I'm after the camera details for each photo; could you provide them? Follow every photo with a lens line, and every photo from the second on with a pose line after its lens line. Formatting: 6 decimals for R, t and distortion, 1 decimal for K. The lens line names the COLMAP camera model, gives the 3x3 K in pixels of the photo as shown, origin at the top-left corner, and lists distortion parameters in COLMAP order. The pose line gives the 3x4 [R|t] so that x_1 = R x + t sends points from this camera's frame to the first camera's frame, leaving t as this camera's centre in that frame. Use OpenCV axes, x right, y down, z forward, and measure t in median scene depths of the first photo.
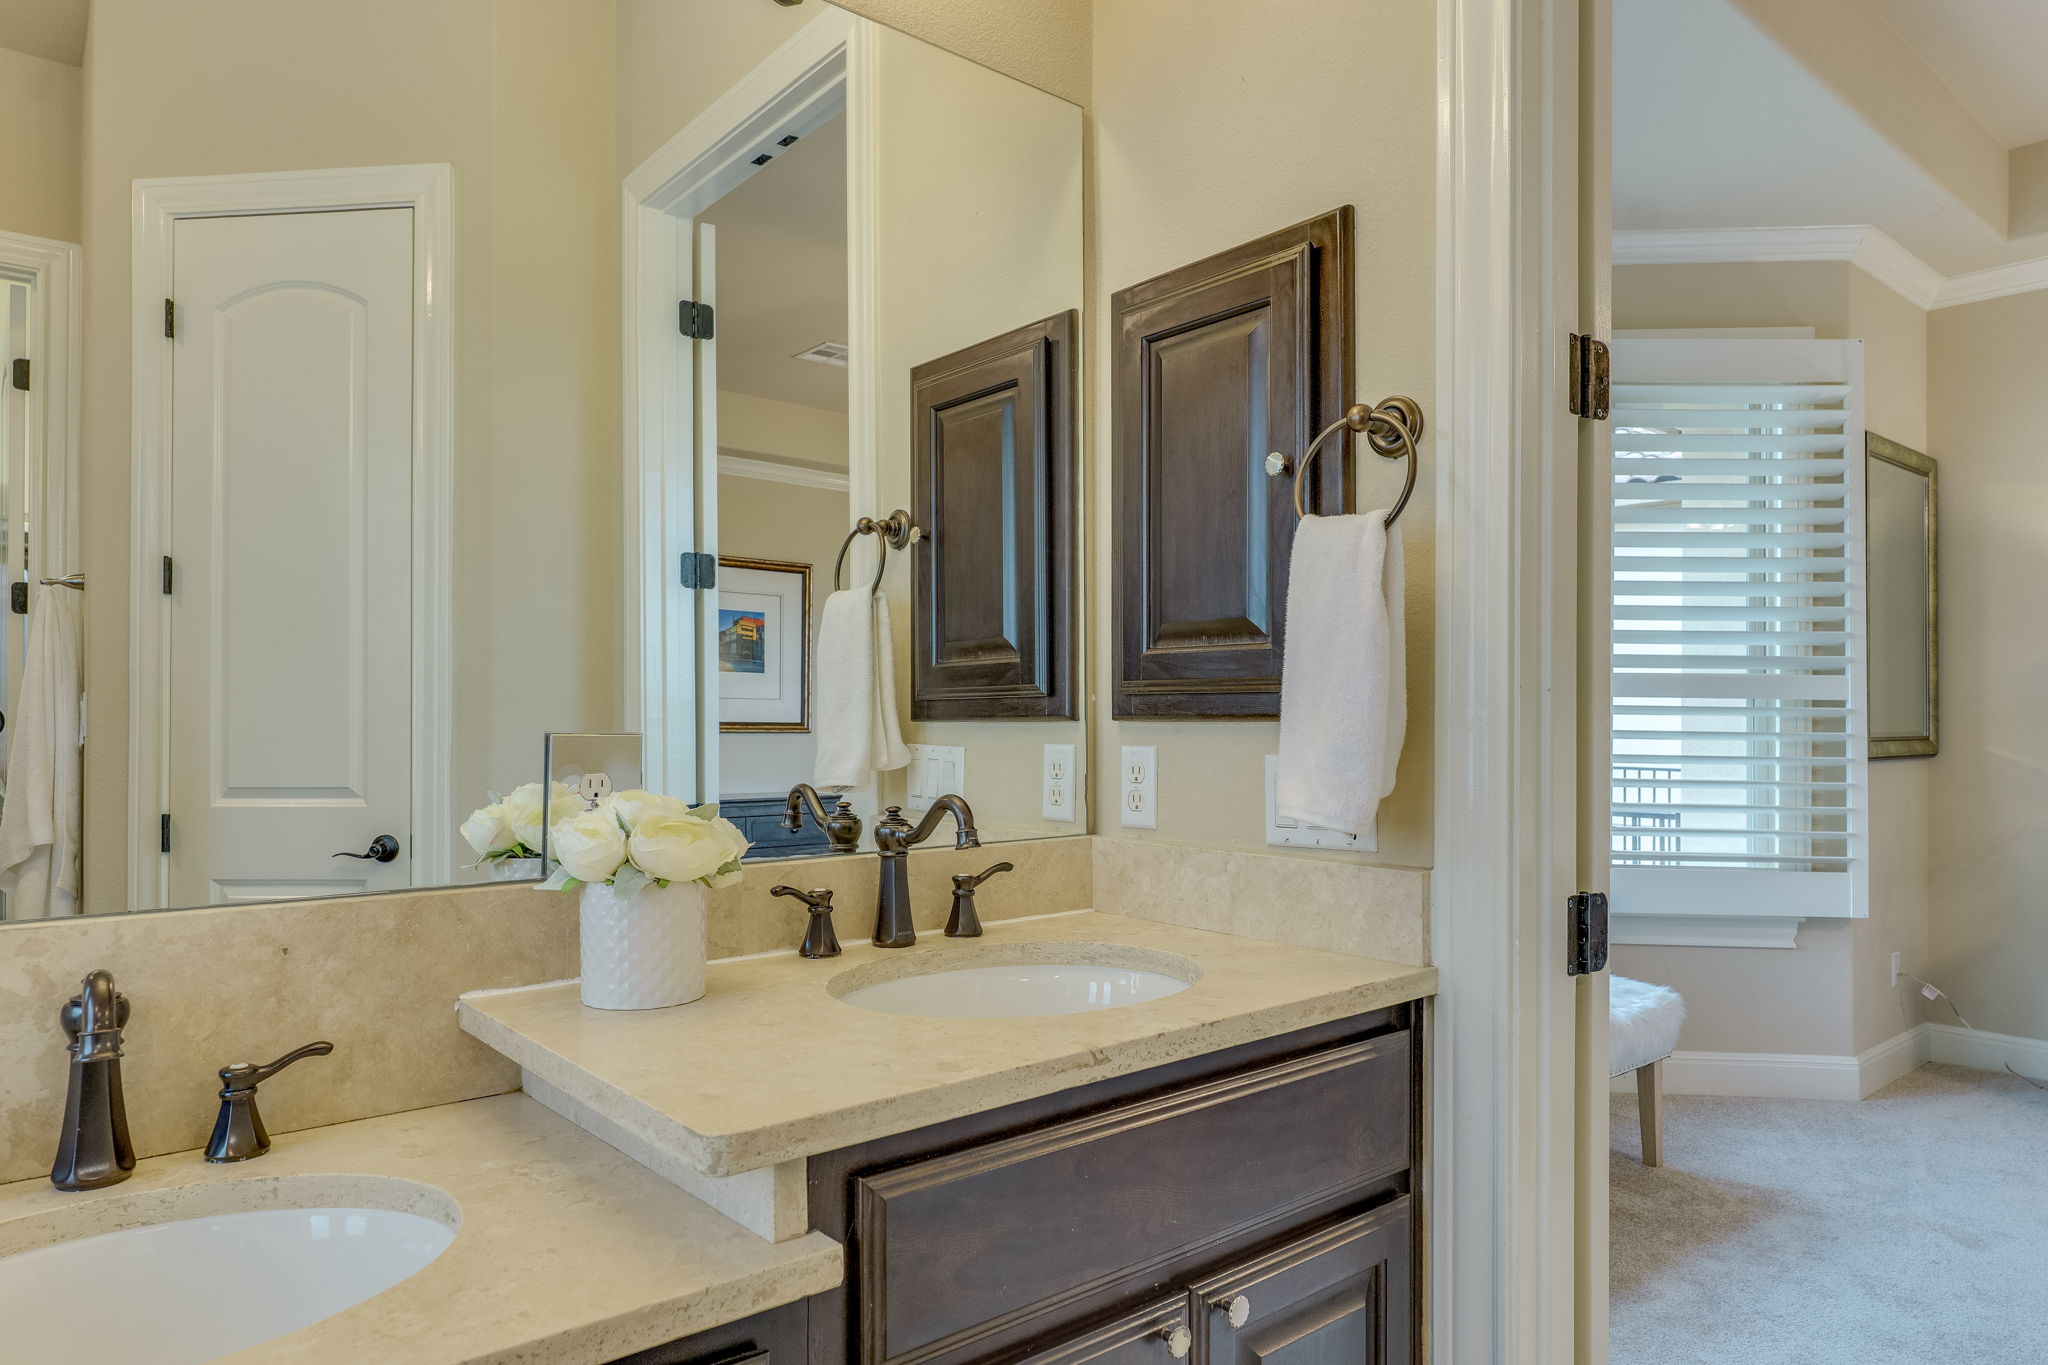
lens RADIAL K [[1258.9, 0, 1025.1], [0, 1258.9, 697.2], [0, 0, 1]] dist [0.001029, -0.001204]
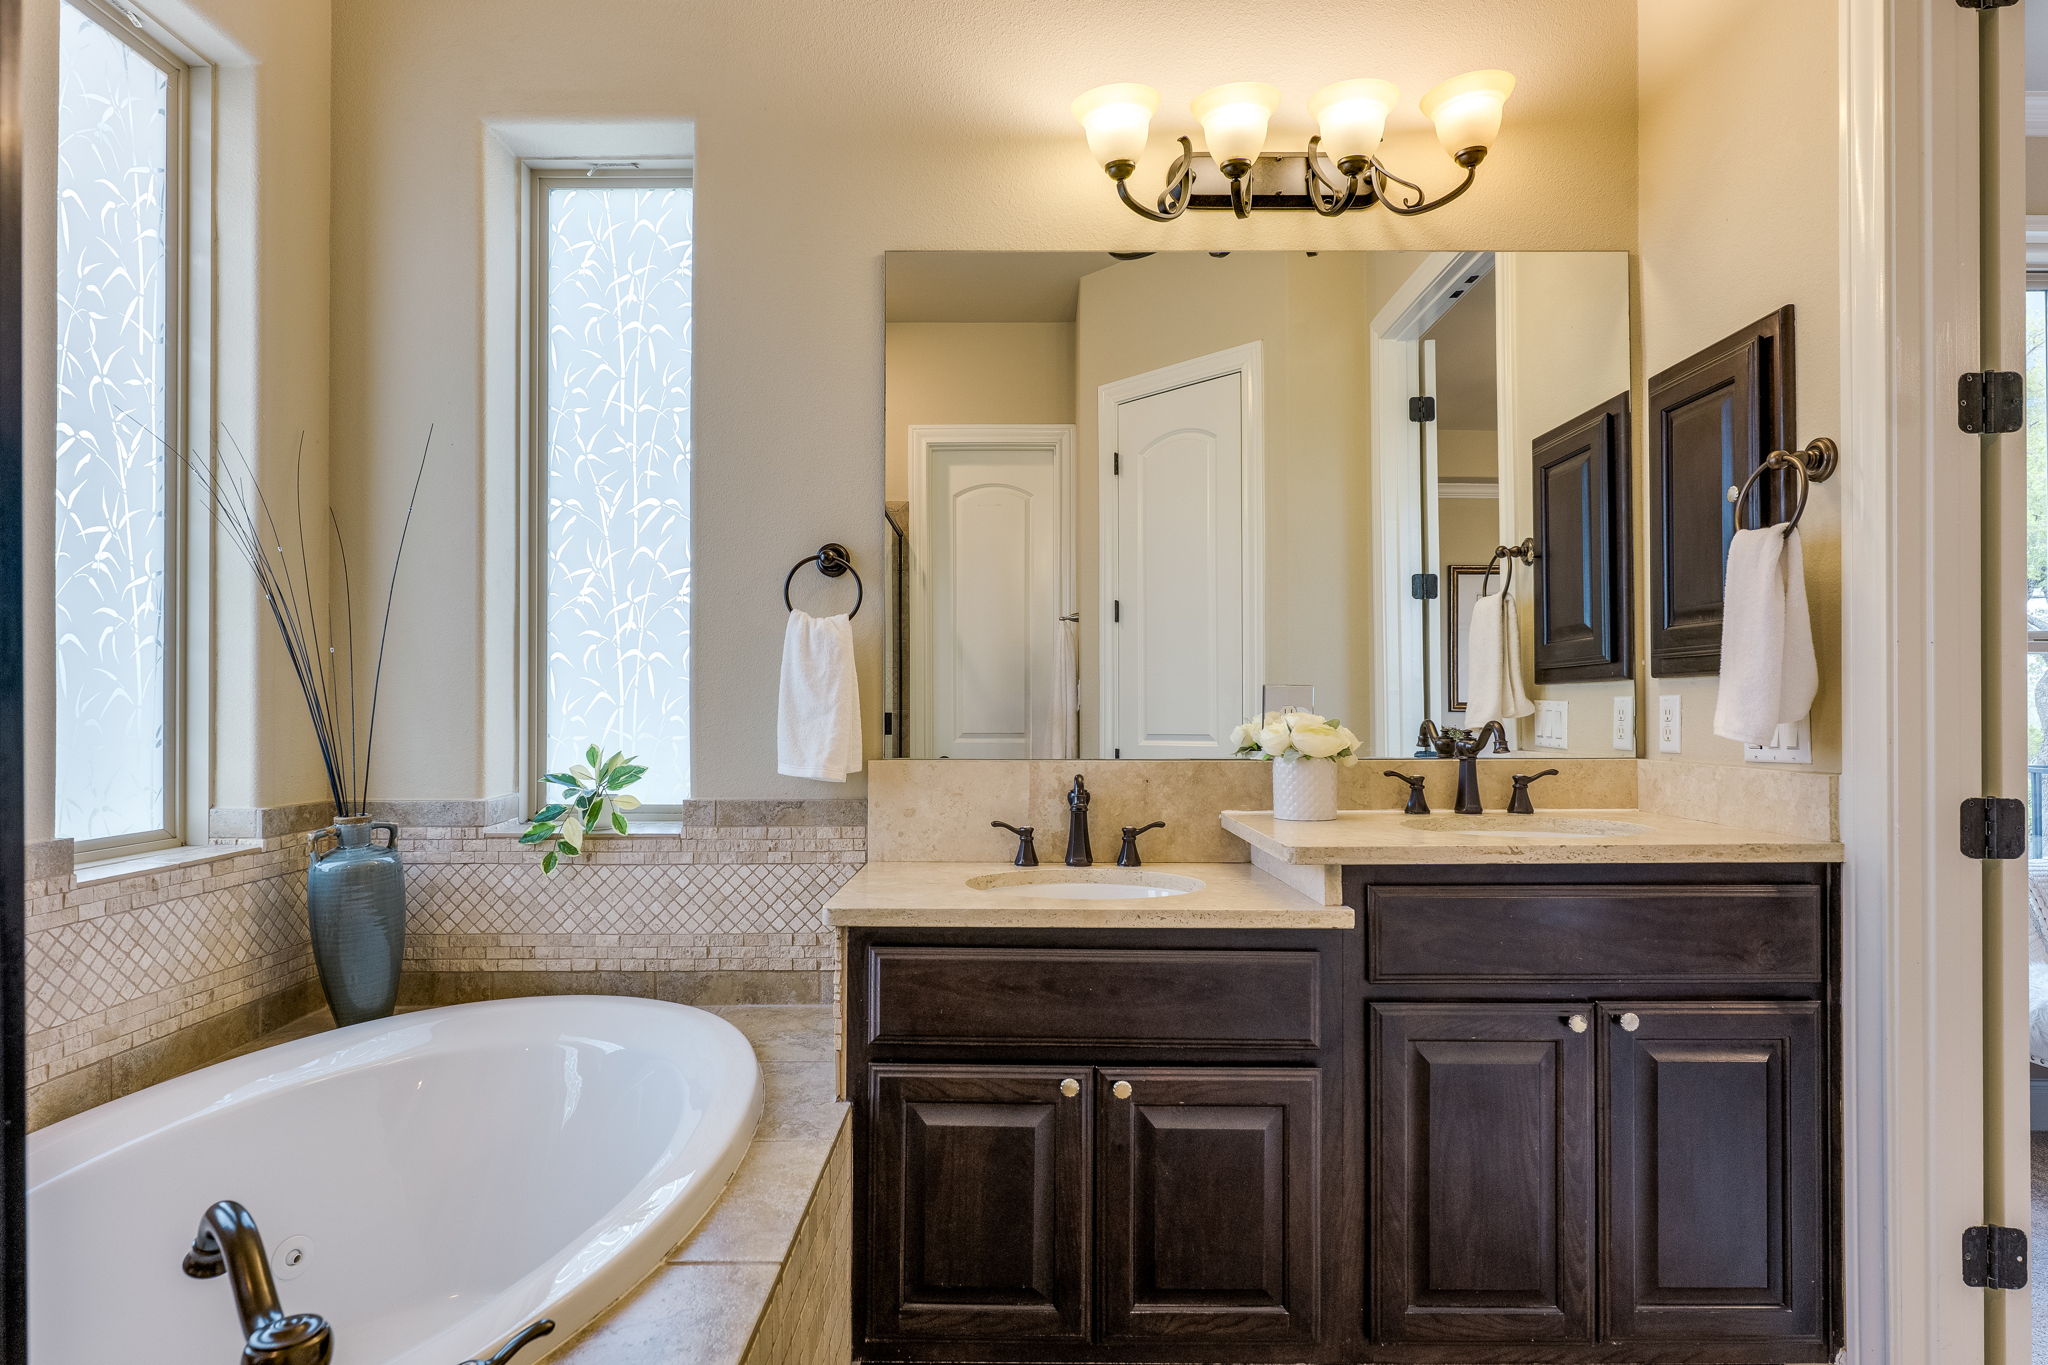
lens RADIAL K [[964.7, 0, 1017.4], [0, 964.7, 705.7], [0, 0, 1]] dist [-0.000968, -0.000513]
pose [[0.760156, 0.003364, -0.649732, 0.280049], [0.010846, 0.999782, 0.017865, 0.027297], [0.649650, -0.020627, 0.759954, -0.359598]]
